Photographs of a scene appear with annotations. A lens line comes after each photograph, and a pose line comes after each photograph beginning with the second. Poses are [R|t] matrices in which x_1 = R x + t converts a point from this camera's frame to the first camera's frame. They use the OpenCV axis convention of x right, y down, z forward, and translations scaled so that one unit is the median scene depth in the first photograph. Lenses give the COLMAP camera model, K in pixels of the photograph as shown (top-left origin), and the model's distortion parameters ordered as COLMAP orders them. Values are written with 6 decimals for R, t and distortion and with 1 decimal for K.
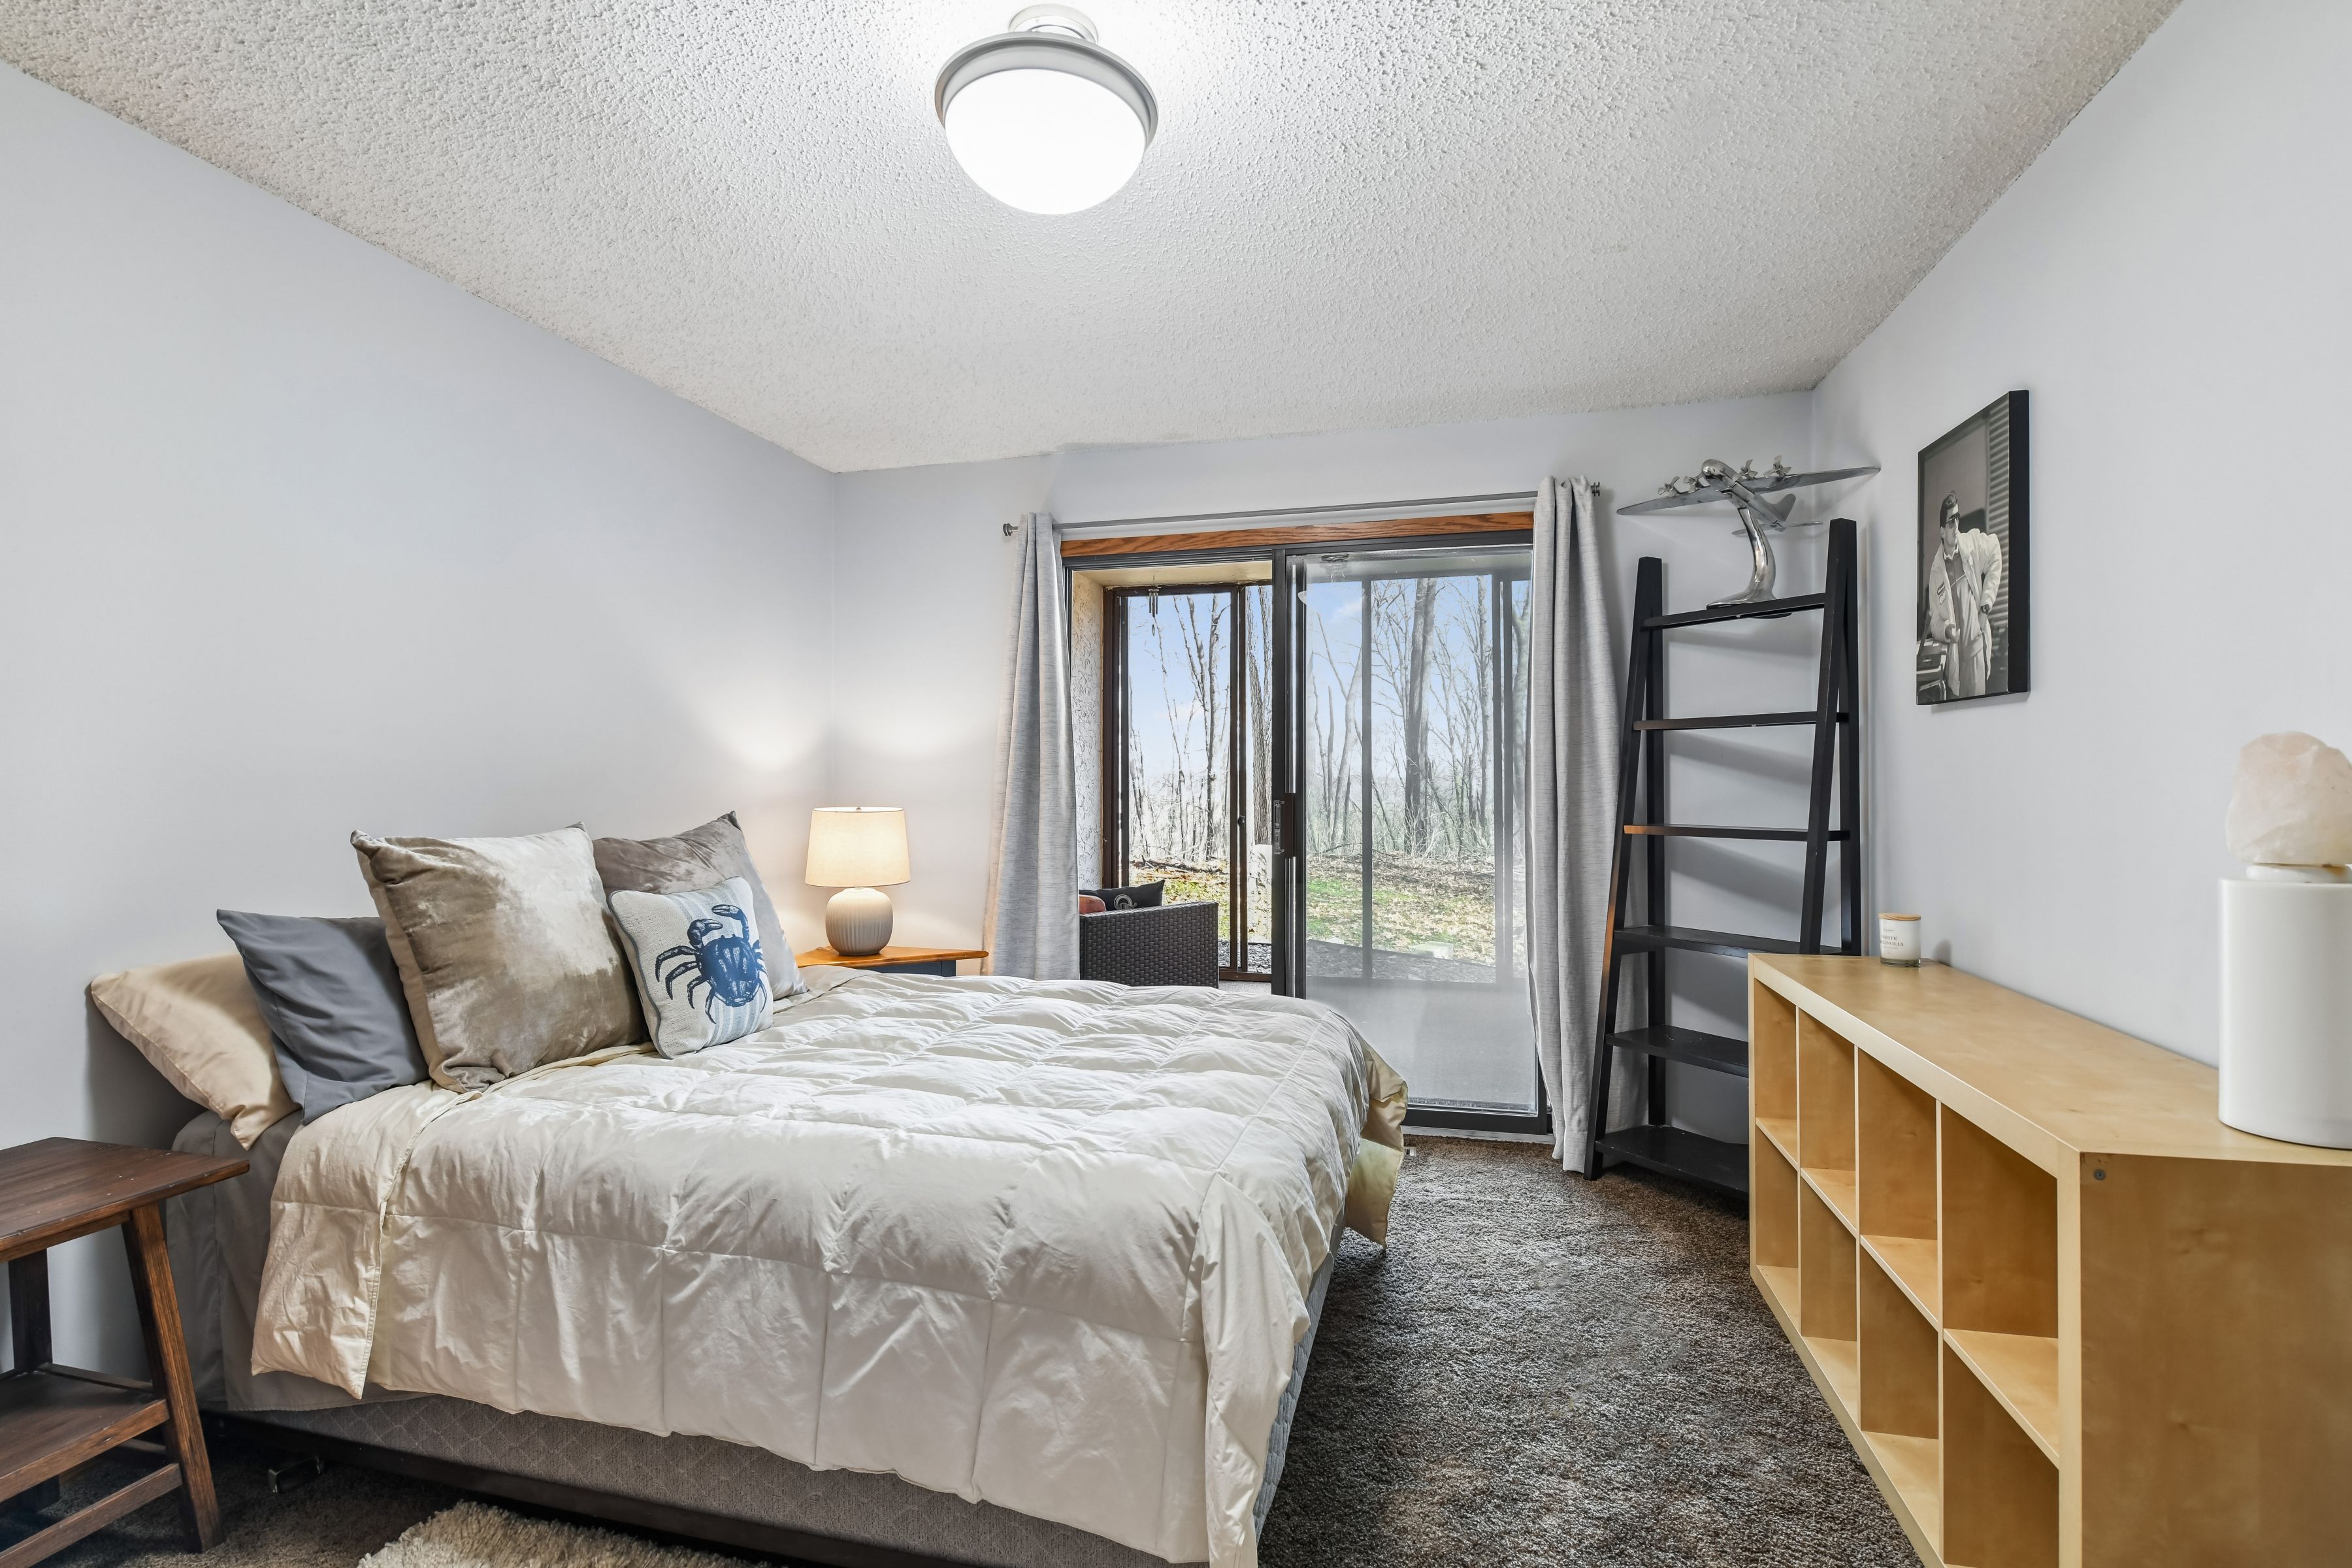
lens RADIAL K [[1135.4, 0, 1171.1], [0, 1135.4, 762.5], [0, 0, 1]] dist [-0.011810, -0.000198]
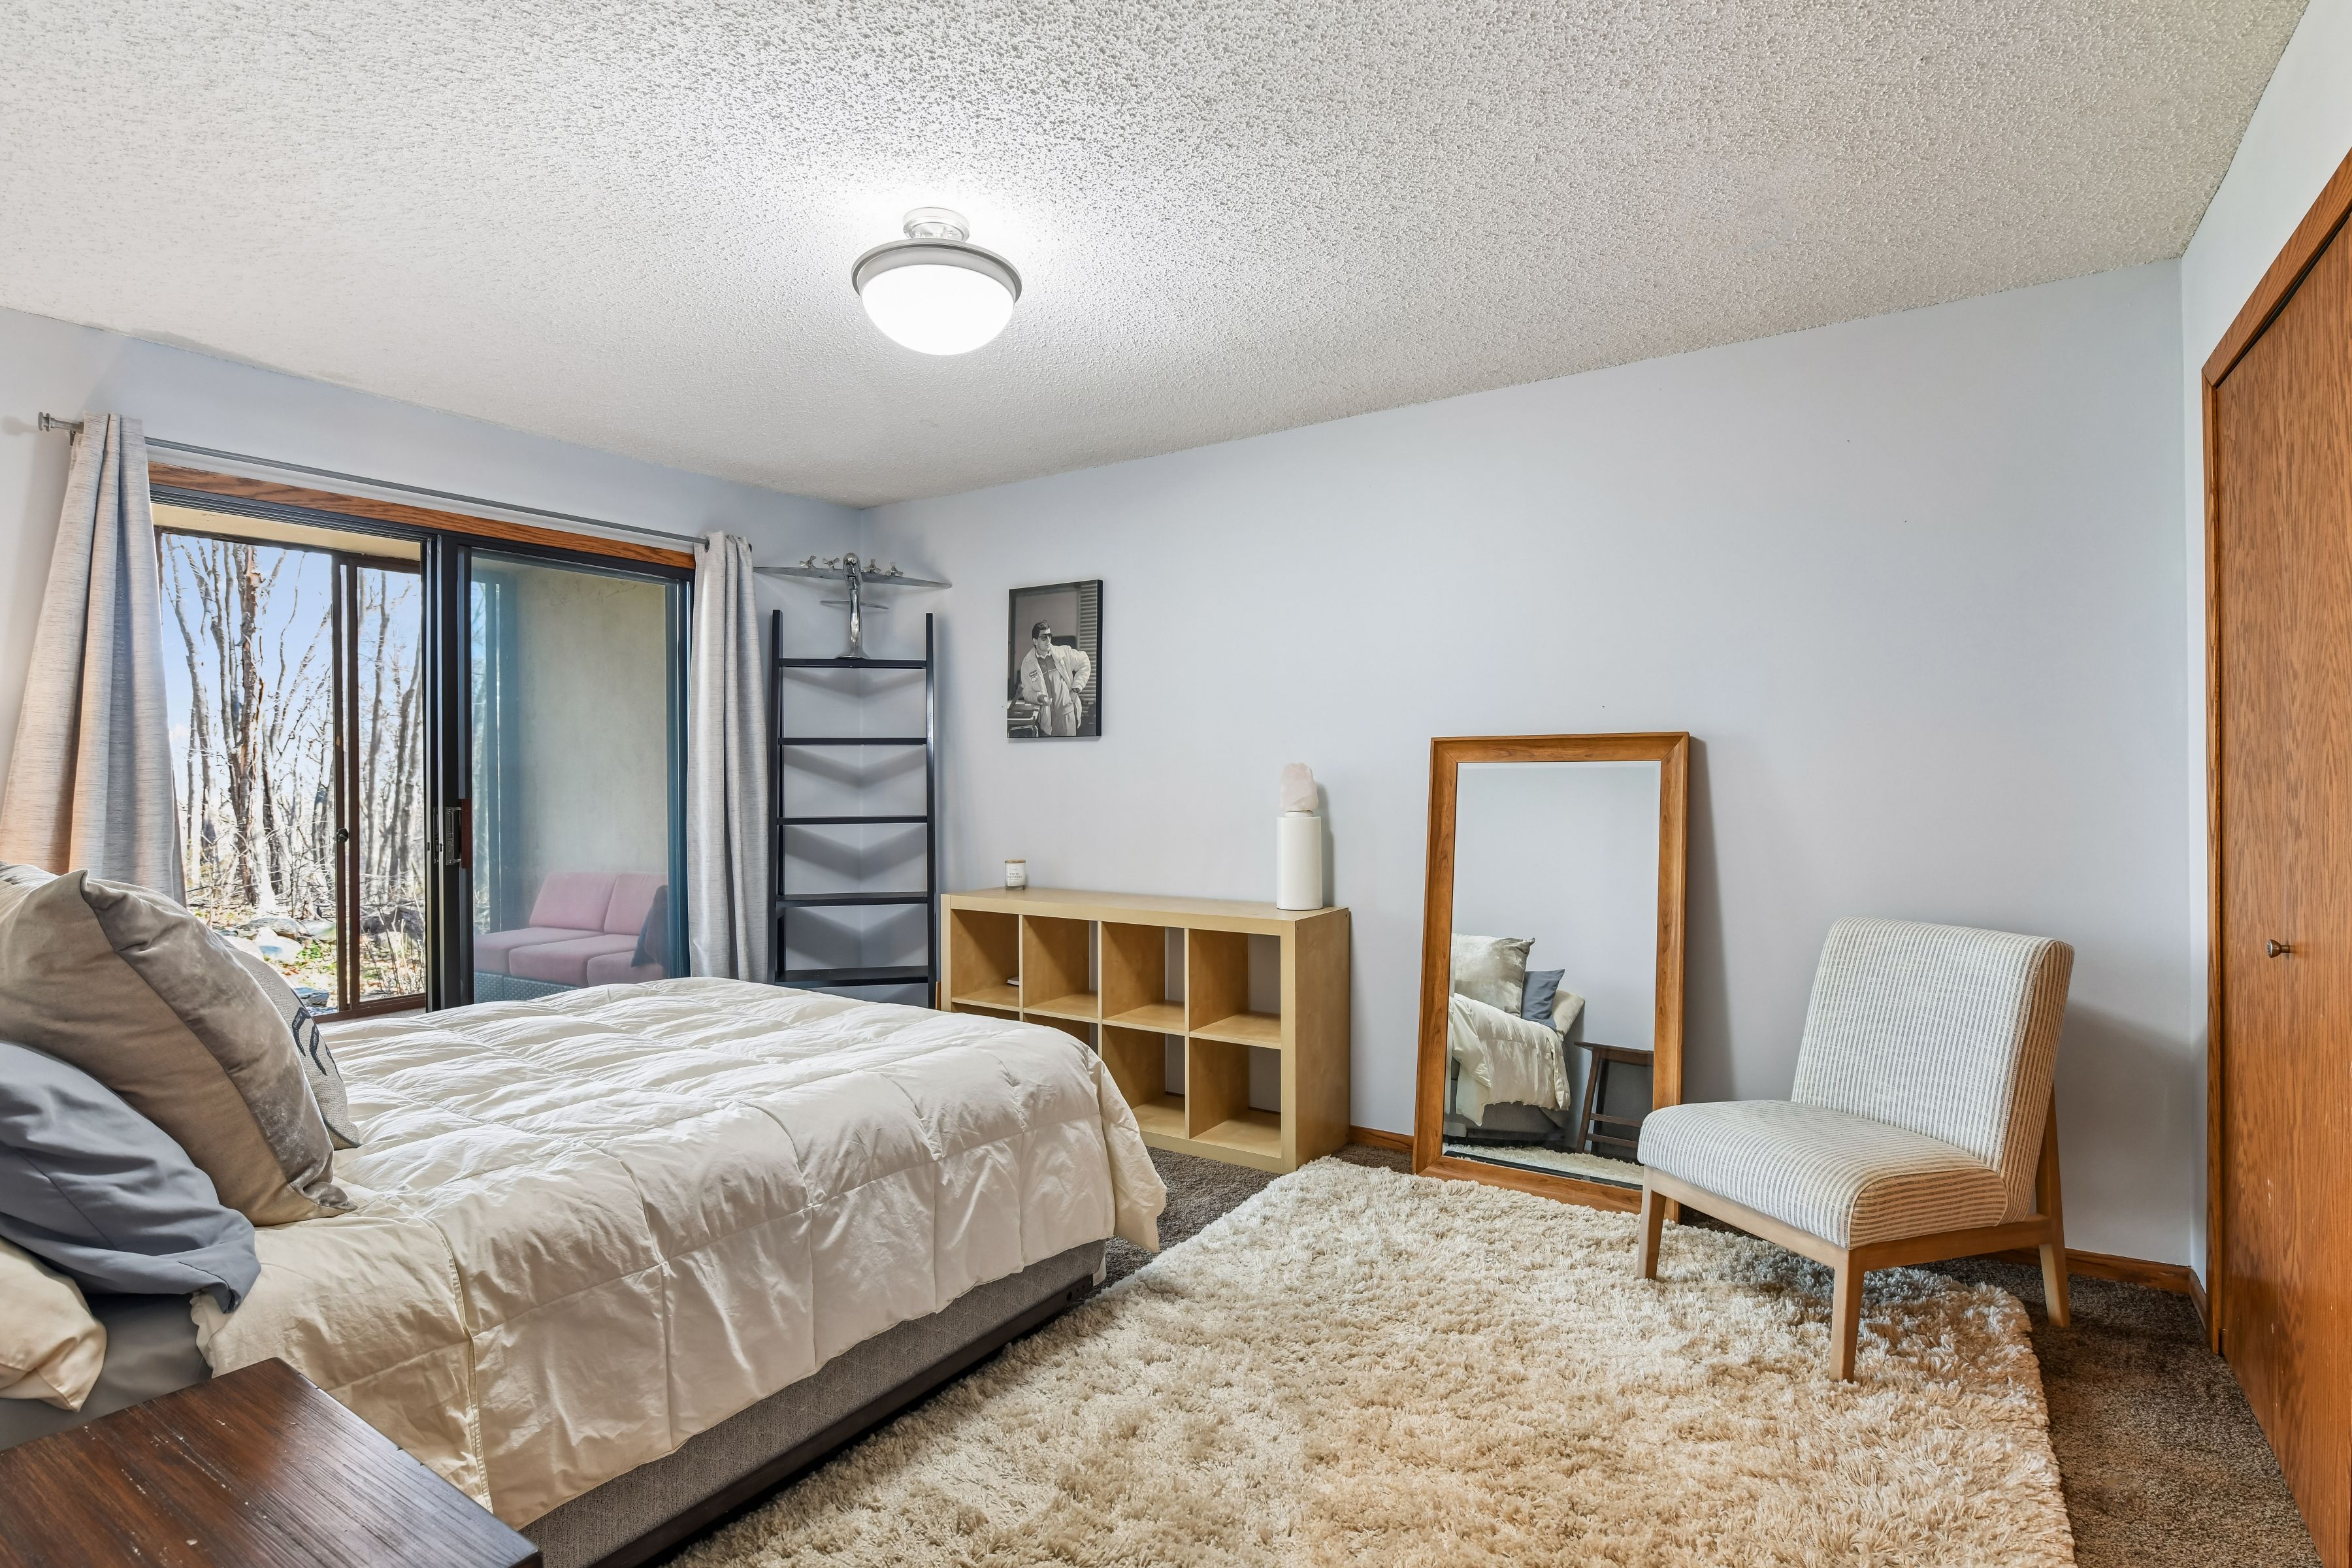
lens RADIAL K [[1135.4, 0, 1178.3], [0, 1135.4, 793.0], [0, 0, 1]] dist [-0.011810, -0.000198]
pose [[0.323326, -0.011530, 0.946217, -1.296248], [-0.010574, 0.999819, 0.015797, 0.003993], [-0.946228, -0.015113, 0.323146, 0.290435]]
